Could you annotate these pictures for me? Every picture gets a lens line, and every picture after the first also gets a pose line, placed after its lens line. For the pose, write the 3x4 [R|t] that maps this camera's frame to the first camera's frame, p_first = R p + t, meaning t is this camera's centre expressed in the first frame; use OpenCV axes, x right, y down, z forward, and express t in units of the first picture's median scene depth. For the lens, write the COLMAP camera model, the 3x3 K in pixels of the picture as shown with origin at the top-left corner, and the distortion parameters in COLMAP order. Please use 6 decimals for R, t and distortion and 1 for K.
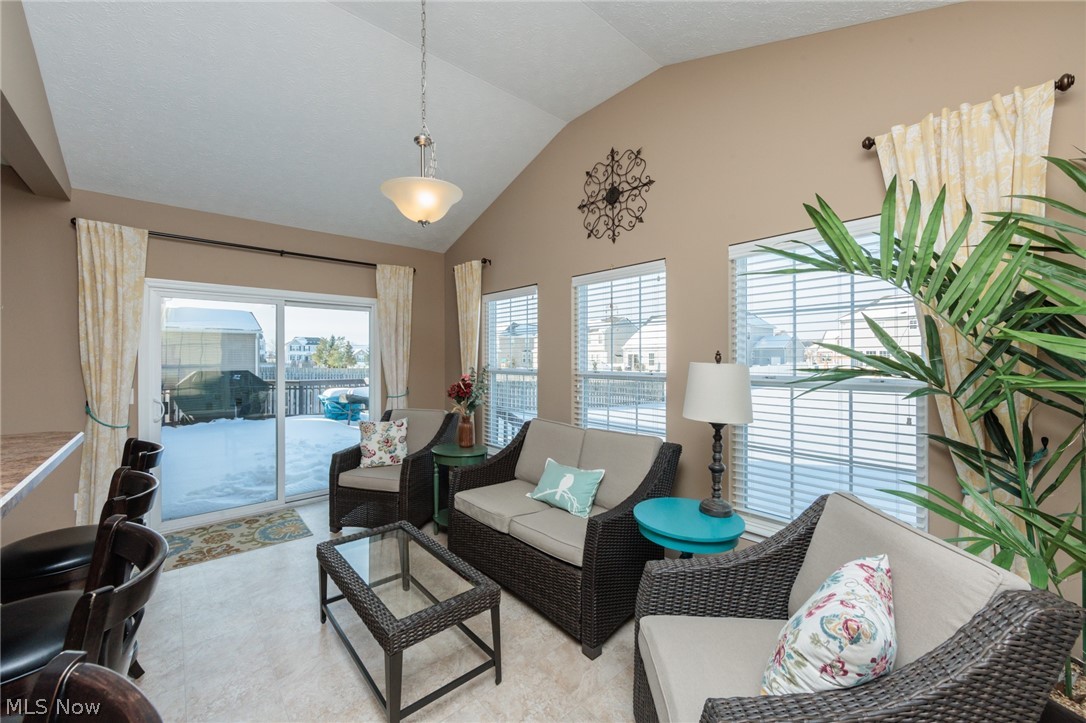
lens RADIAL K [[425.9, 0, 541.0], [0, 425.9, 355.8], [0, 0, 1]] dist [-0.000444, -0.000158]
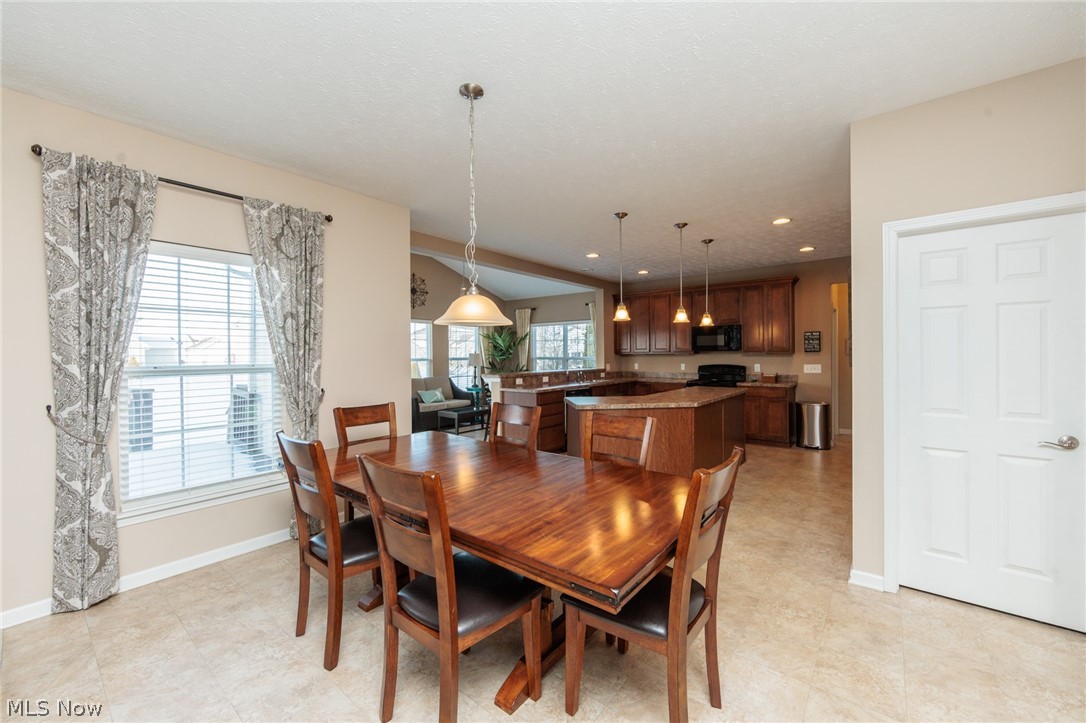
lens RADIAL K [[428.6, 0, 544.5], [0, 428.6, 357.8], [0, 0, 1]] dist [-0.001809, -0.000108]
pose [[-0.169091, -0.003418, 0.985595, -2.382318], [0.002089, 0.999990, 0.003826, 0.025951], [-0.985598, 0.002706, -0.169082, 0.600983]]
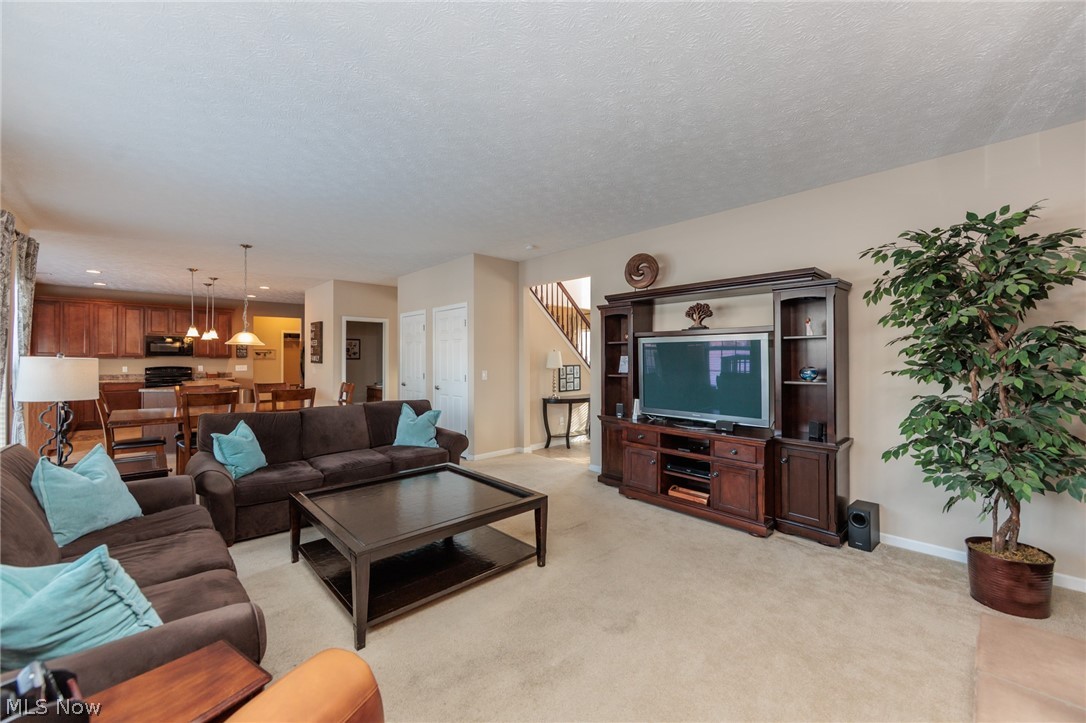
lens RADIAL K [[425.9, 0, 541.0], [0, 425.9, 355.8], [0, 0, 1]] dist [-0.000444, -0.000158]
pose [[-0.999626, 0.001836, -0.027274, -2.718484], [0.002074, 0.999960, -0.008734, 0.030446], [0.027256, -0.008787, -0.999590, 2.137895]]
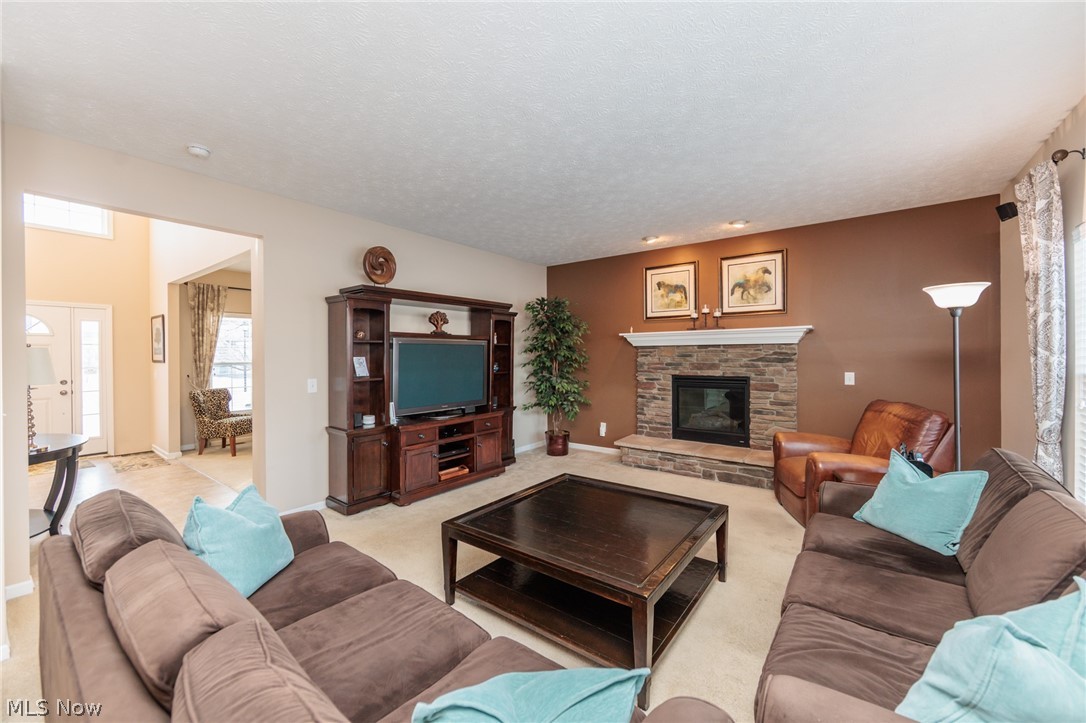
lens RADIAL K [[425.9, 0, 541.0], [0, 425.9, 355.8], [0, 0, 1]] dist [-0.000444, -0.000158]
pose [[0.207767, 0.003468, -0.978172, -1.823357], [0.008924, 0.999945, 0.005441, 0.016217], [0.978138, -0.009860, 0.207725, 1.090232]]
